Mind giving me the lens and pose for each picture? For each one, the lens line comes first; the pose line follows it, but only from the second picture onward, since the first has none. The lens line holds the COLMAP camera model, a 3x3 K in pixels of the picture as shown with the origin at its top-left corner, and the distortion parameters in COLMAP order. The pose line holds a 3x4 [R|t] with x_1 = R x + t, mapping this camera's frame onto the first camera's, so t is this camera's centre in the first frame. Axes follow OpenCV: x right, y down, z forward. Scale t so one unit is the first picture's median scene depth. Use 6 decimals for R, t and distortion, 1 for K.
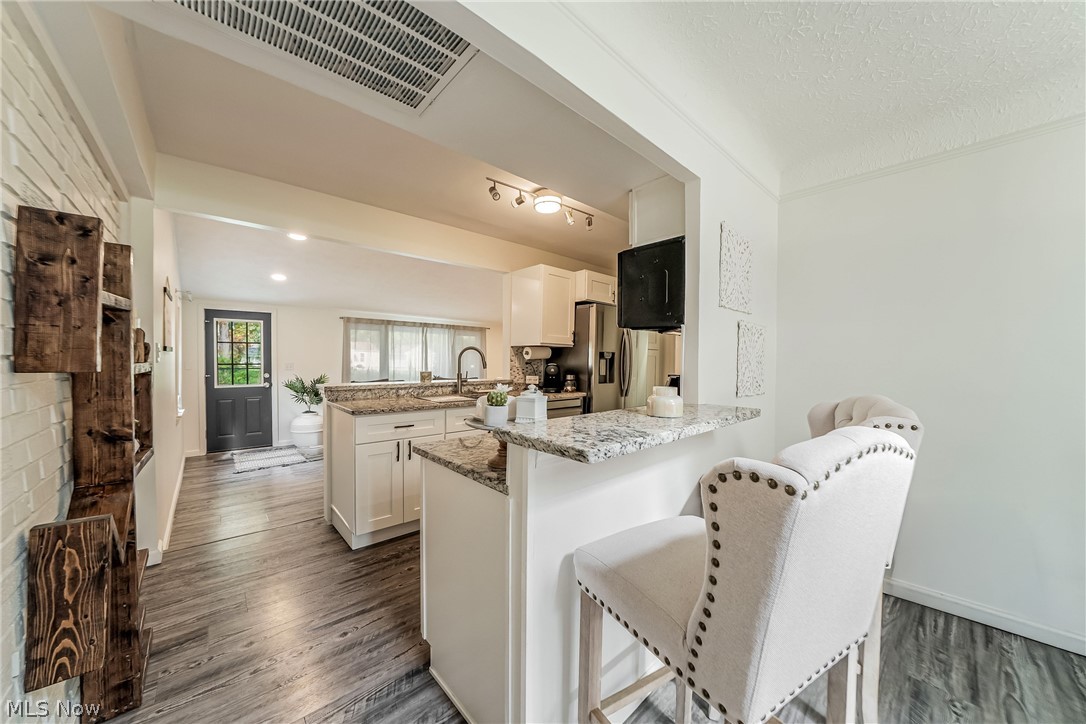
lens RADIAL K [[376.9, 0, 543.0], [0, 376.9, 362.0], [0, 0, 1]] dist [-0.020358, 0.000043]
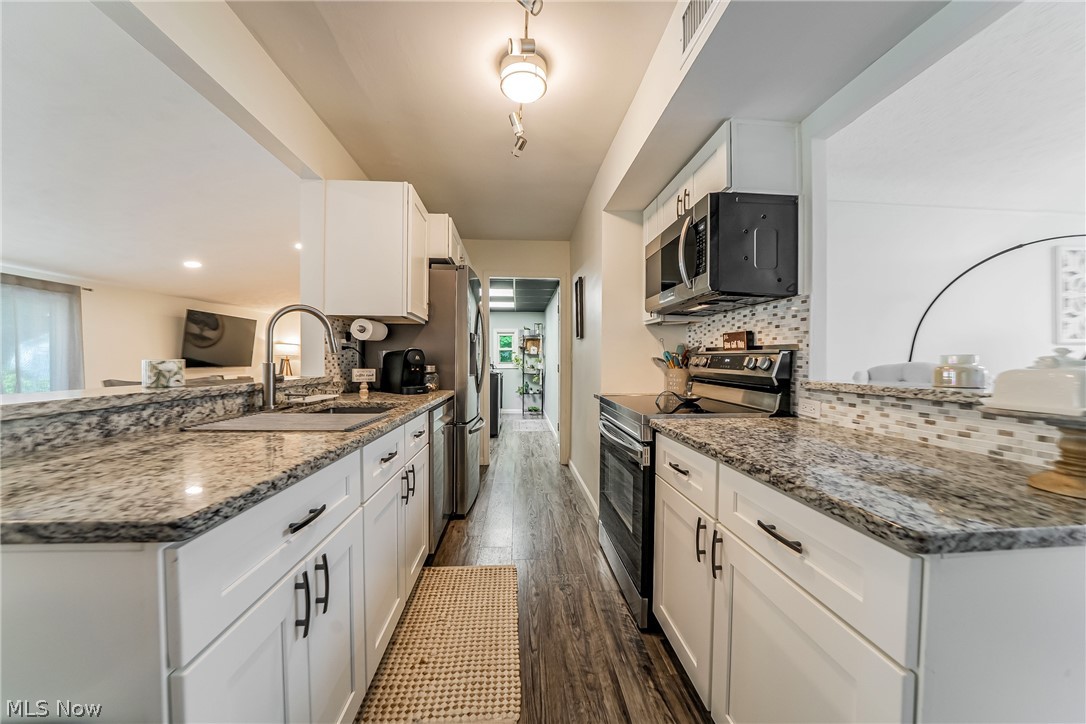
lens RADIAL K [[376.9, 0, 543.0], [0, 376.9, 362.0], [0, 0, 1]] dist [-0.020358, 0.000043]
pose [[0.611057, -0.011250, 0.791507, -0.329471], [0.010320, 0.999927, 0.006246, 0.025883], [-0.791519, 0.004352, 0.611129, 0.426154]]
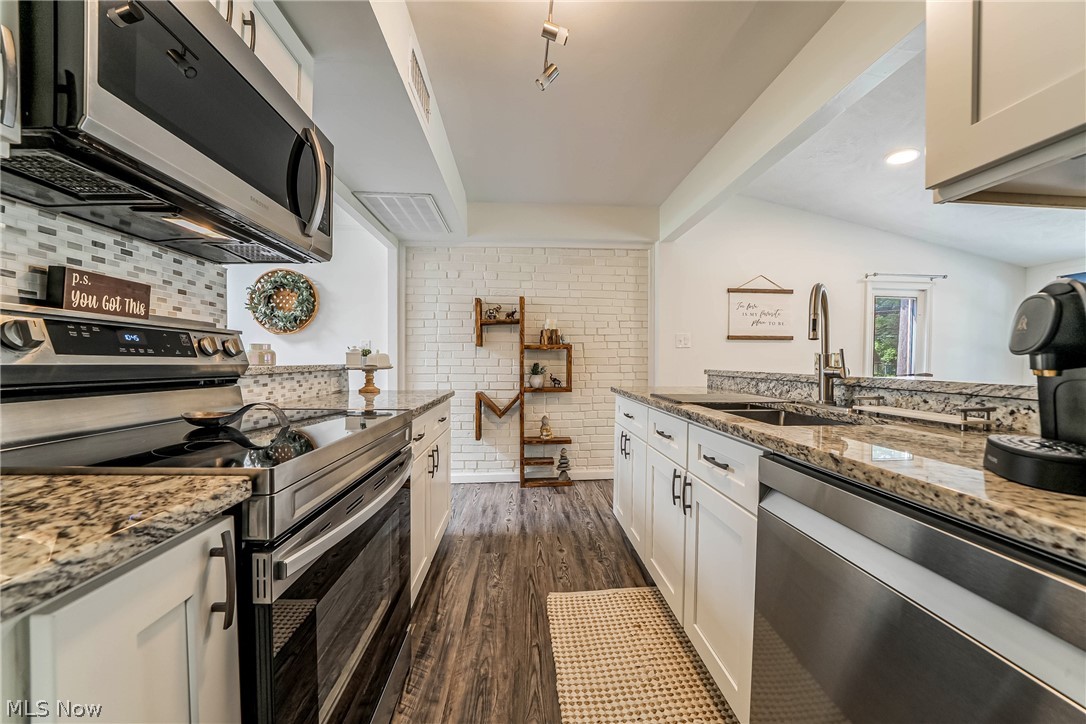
lens RADIAL K [[376.9, 0, 543.0], [0, 376.9, 362.0], [0, 0, 1]] dist [-0.020358, 0.000043]
pose [[-0.623481, -0.011045, -0.781760, 0.249127], [-0.021922, 0.999754, 0.003359, 0.038556], [0.781531, 0.019232, -0.623570, 0.896811]]
